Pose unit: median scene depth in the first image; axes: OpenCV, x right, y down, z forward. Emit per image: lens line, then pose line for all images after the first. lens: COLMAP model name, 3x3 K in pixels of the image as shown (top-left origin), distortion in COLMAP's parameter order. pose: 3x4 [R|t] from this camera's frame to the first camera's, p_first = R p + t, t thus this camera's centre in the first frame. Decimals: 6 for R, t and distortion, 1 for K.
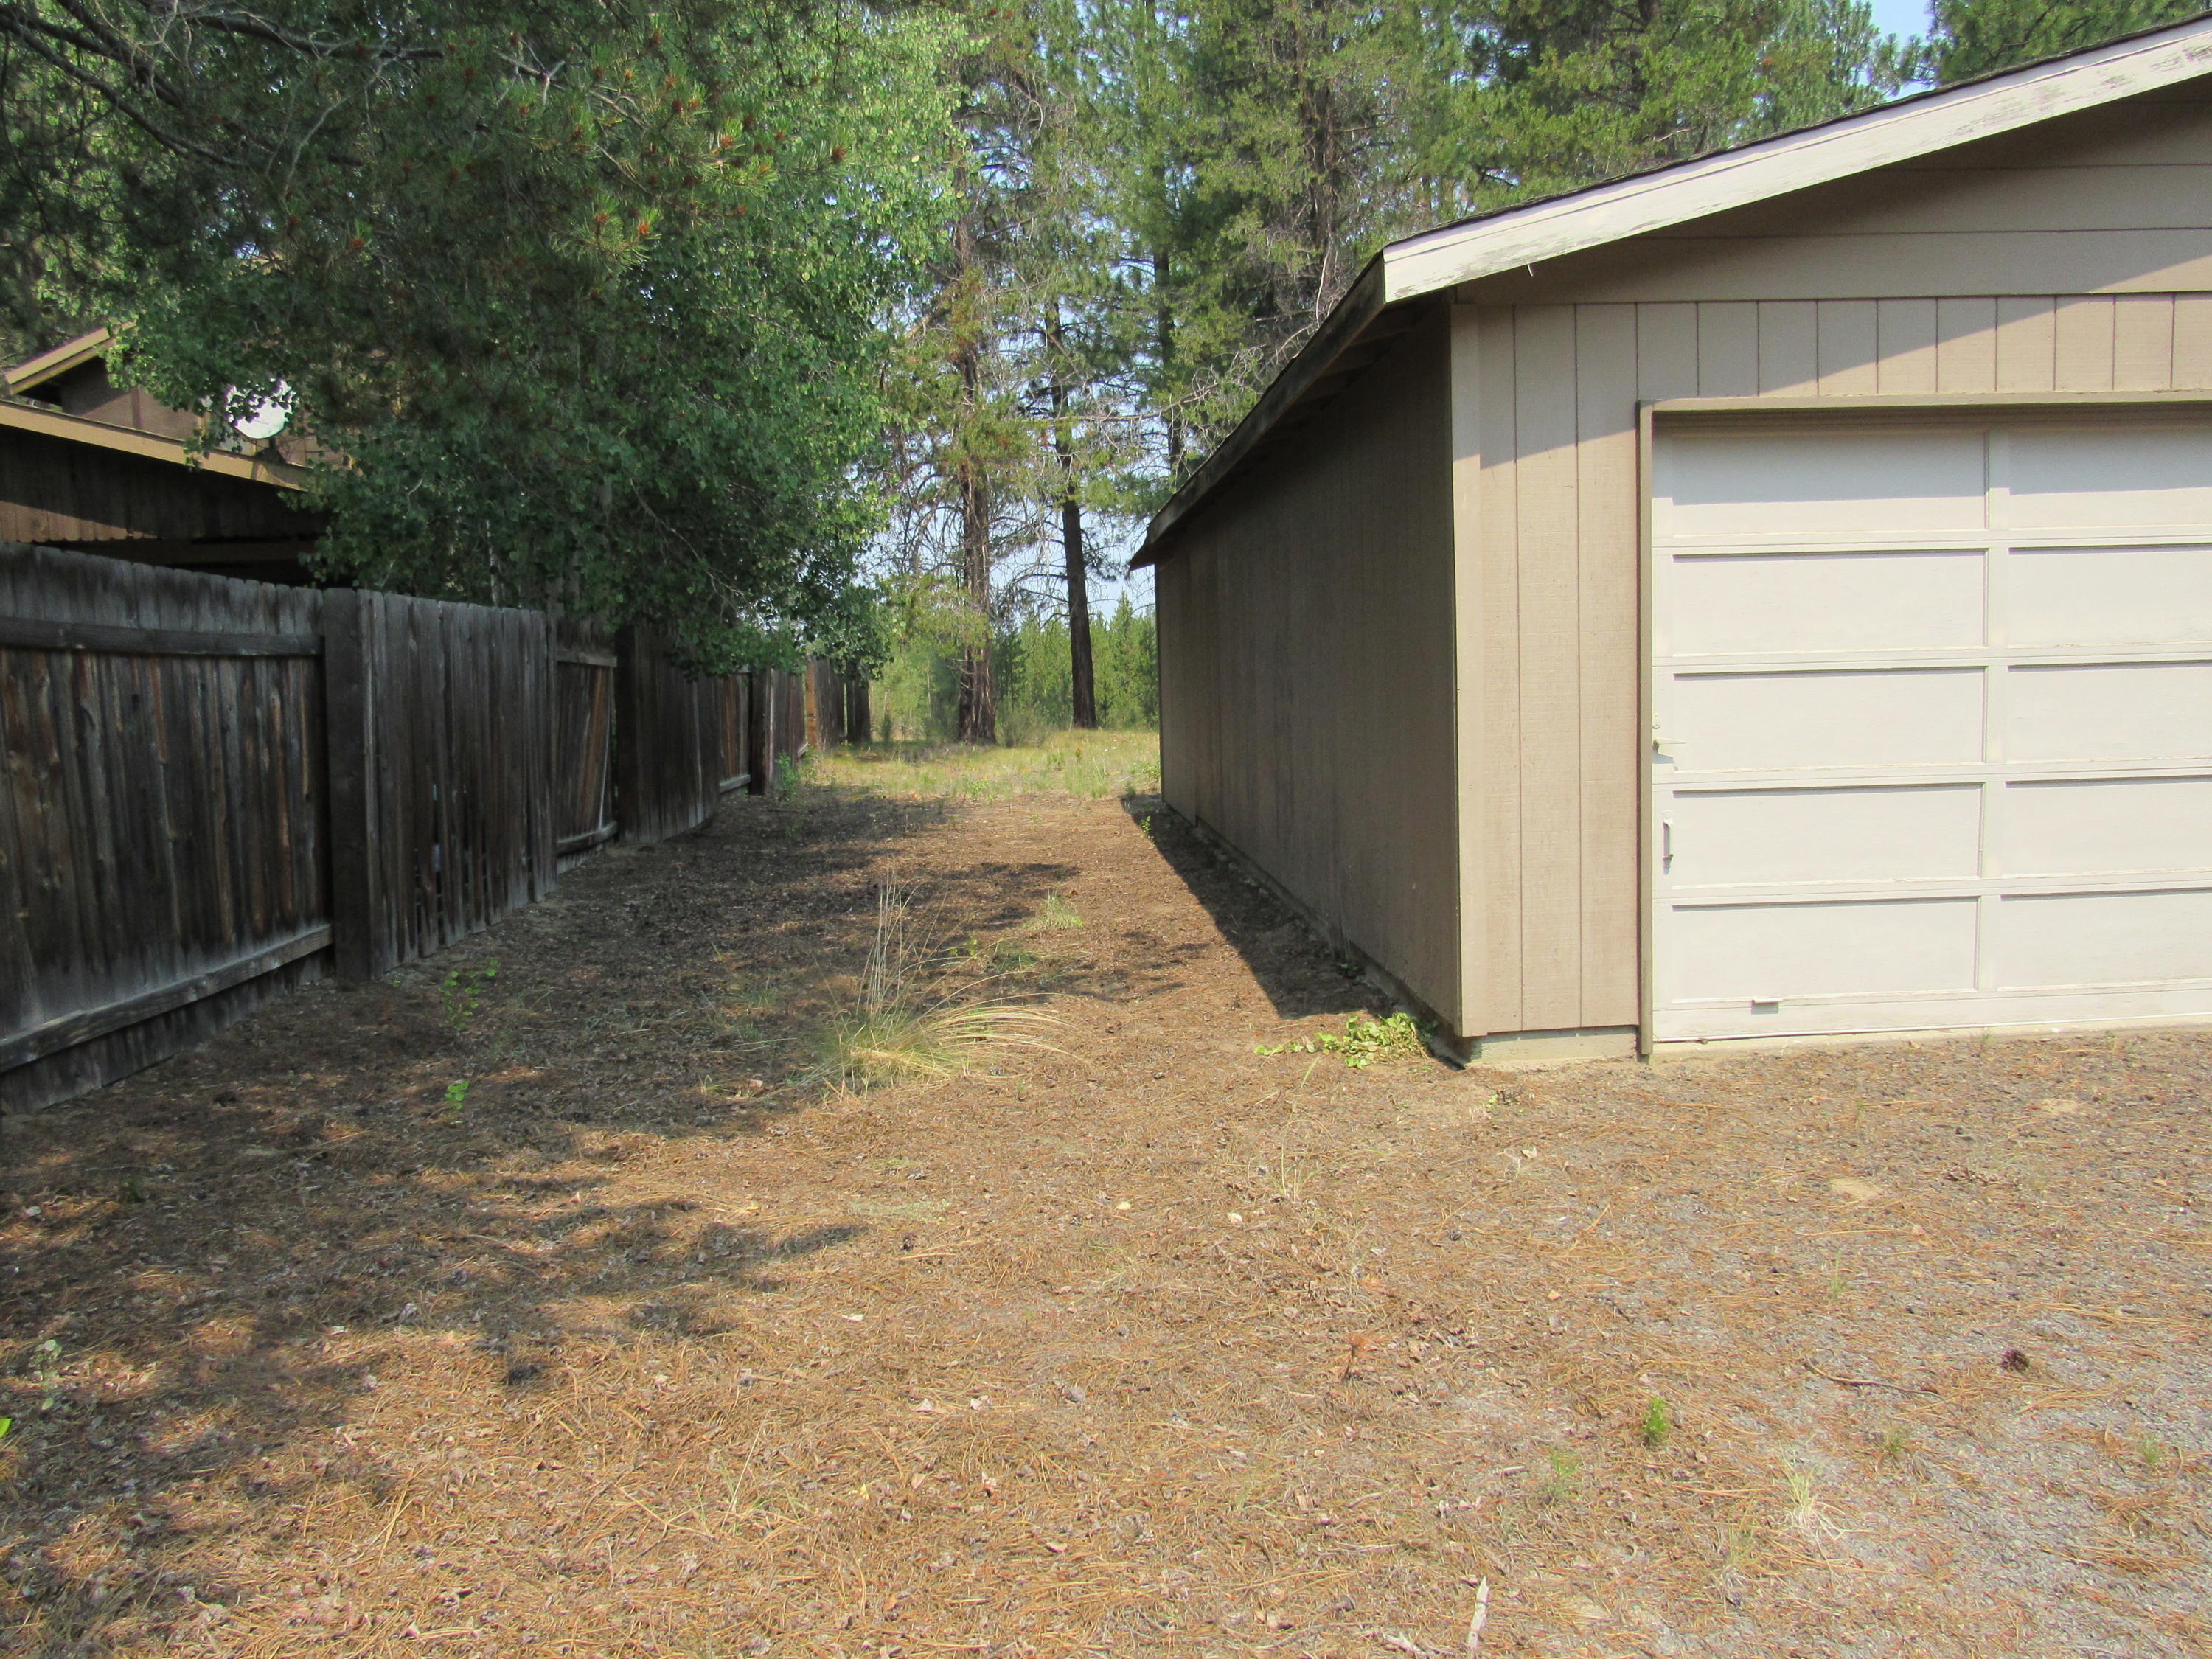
lens RADIAL K [[1556.3, 0, 1106.0], [0, 1556.3, 829.5], [0, 0, 1]] dist [-0.024811, -0.002105]
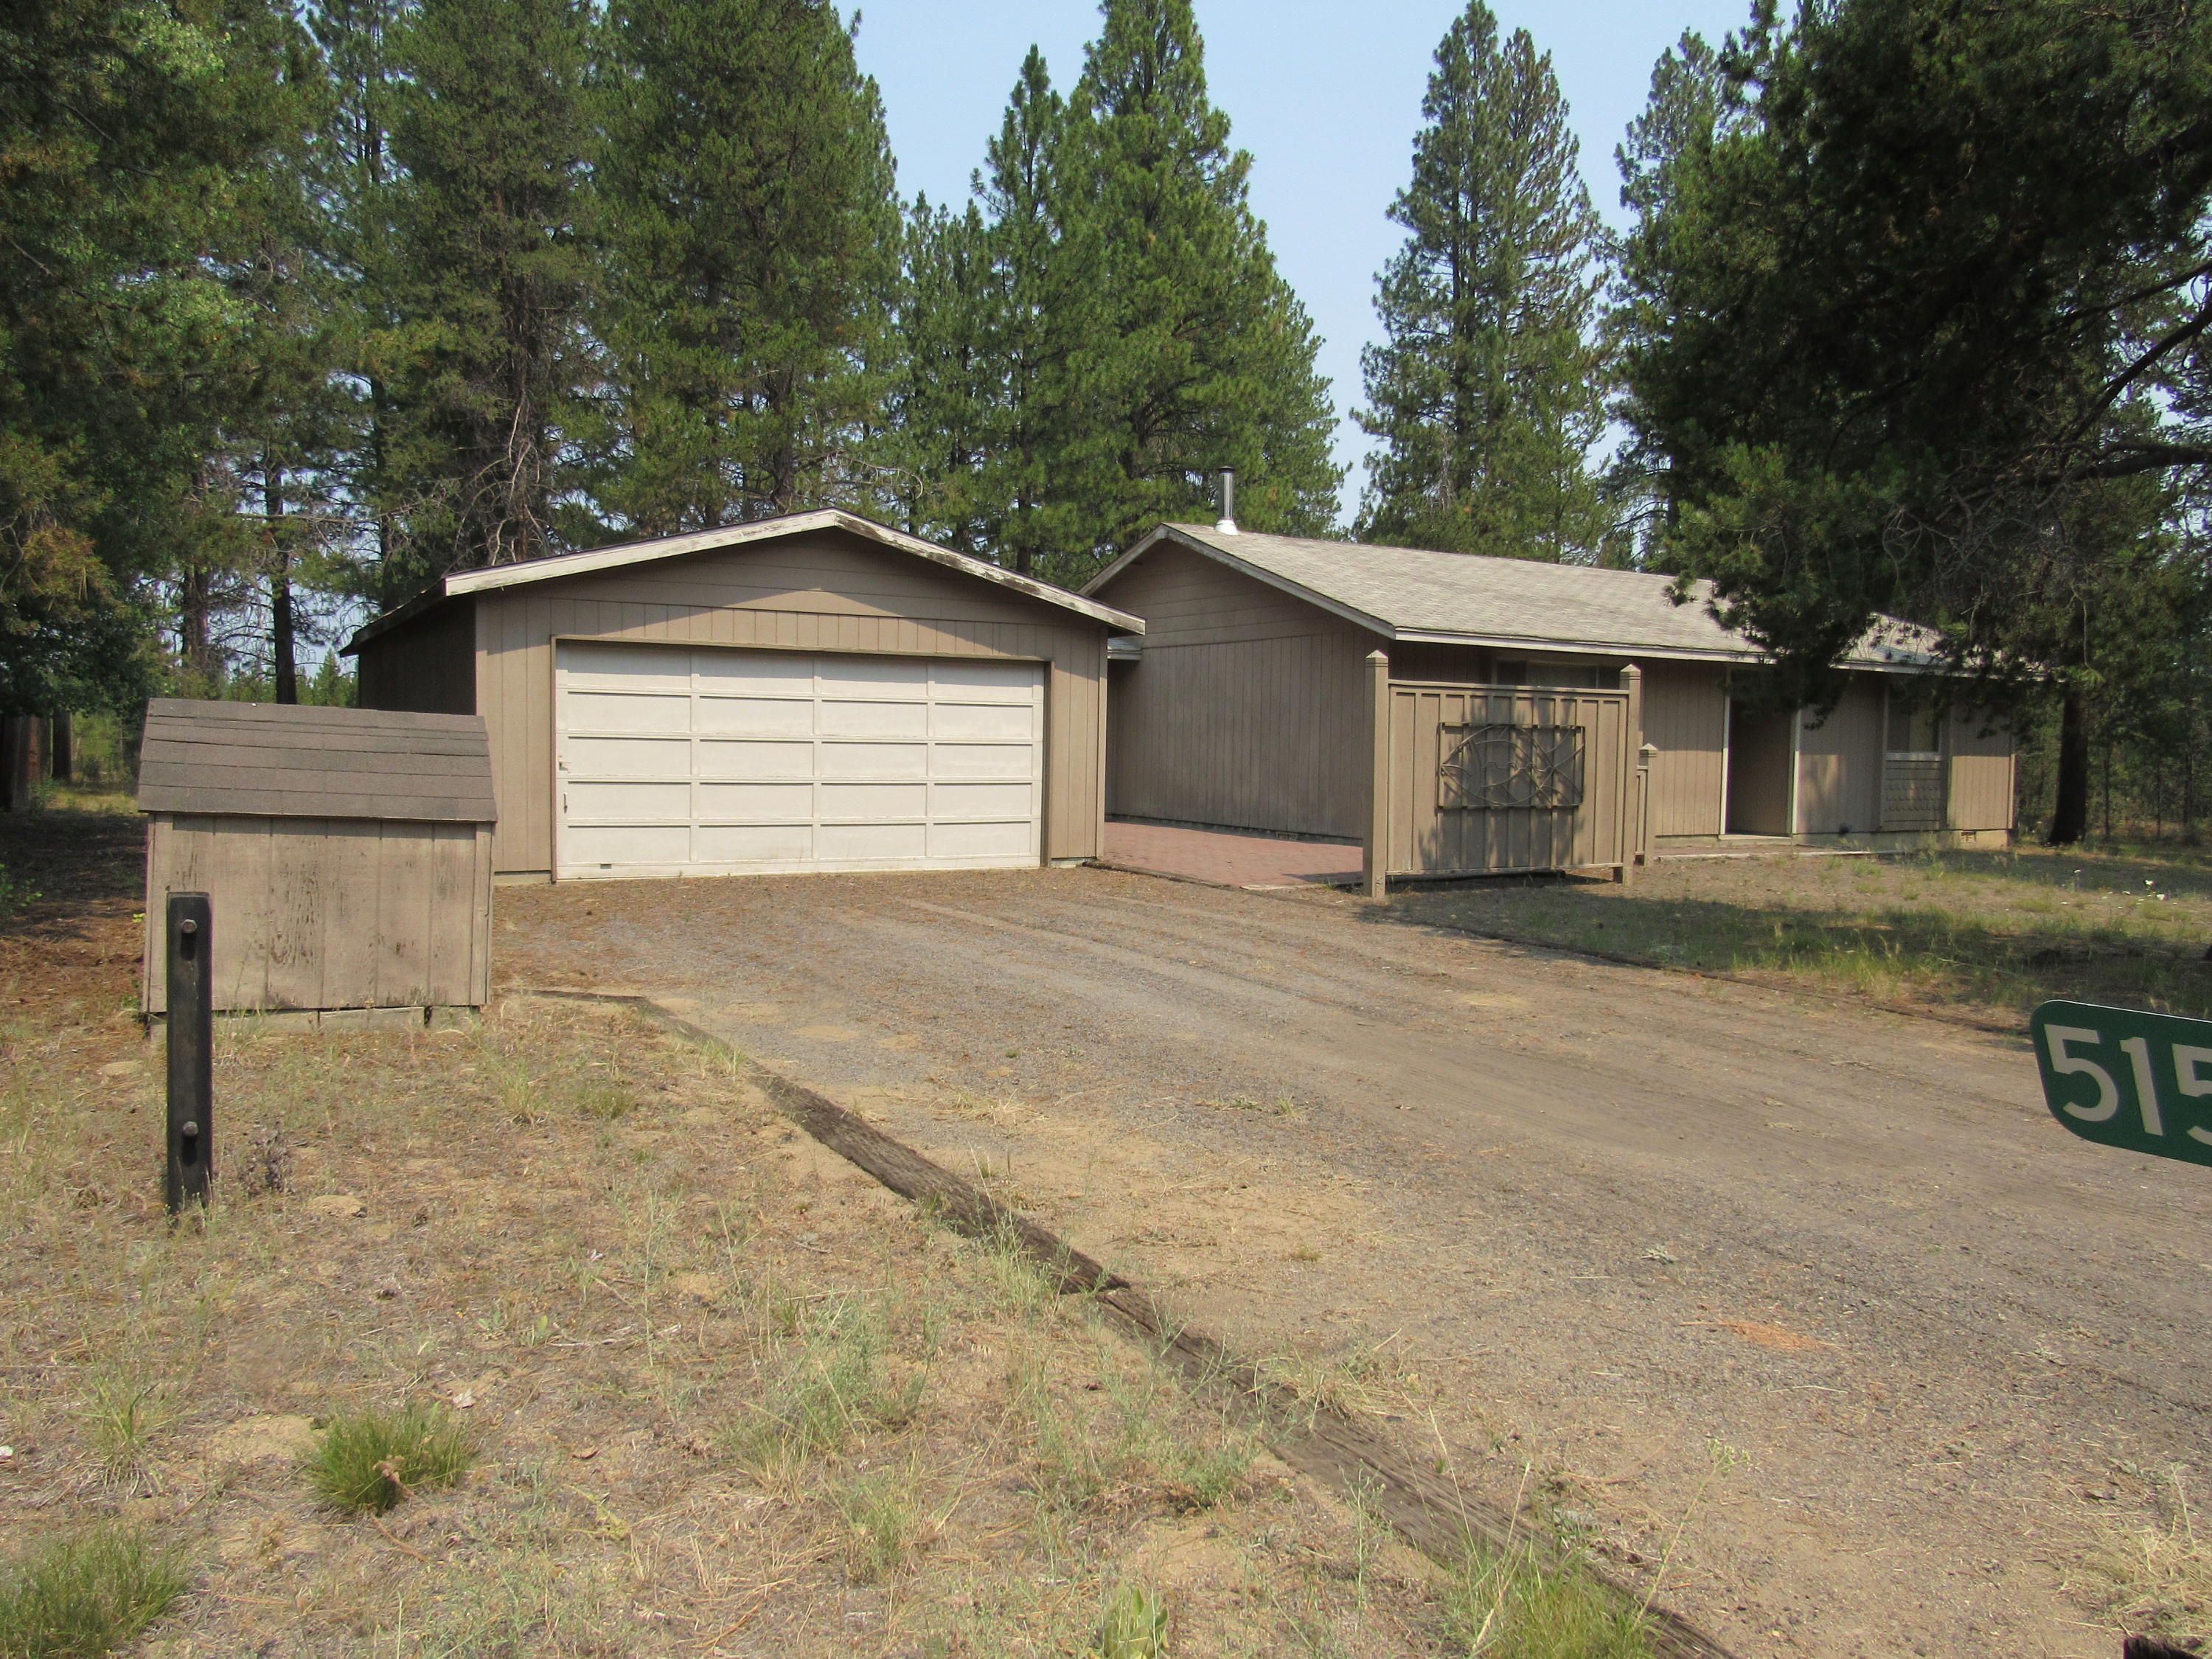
lens RADIAL K [[1556.3, 0, 1106.0], [0, 1556.3, 829.5], [0, 0, 1]] dist [-0.024811, -0.002105]
pose [[0.886916, 0.024778, 0.461265, -0.006176], [-0.001550, 0.998714, -0.050668, 0.035324], [-0.461927, 0.044223, 0.885814, -0.325106]]
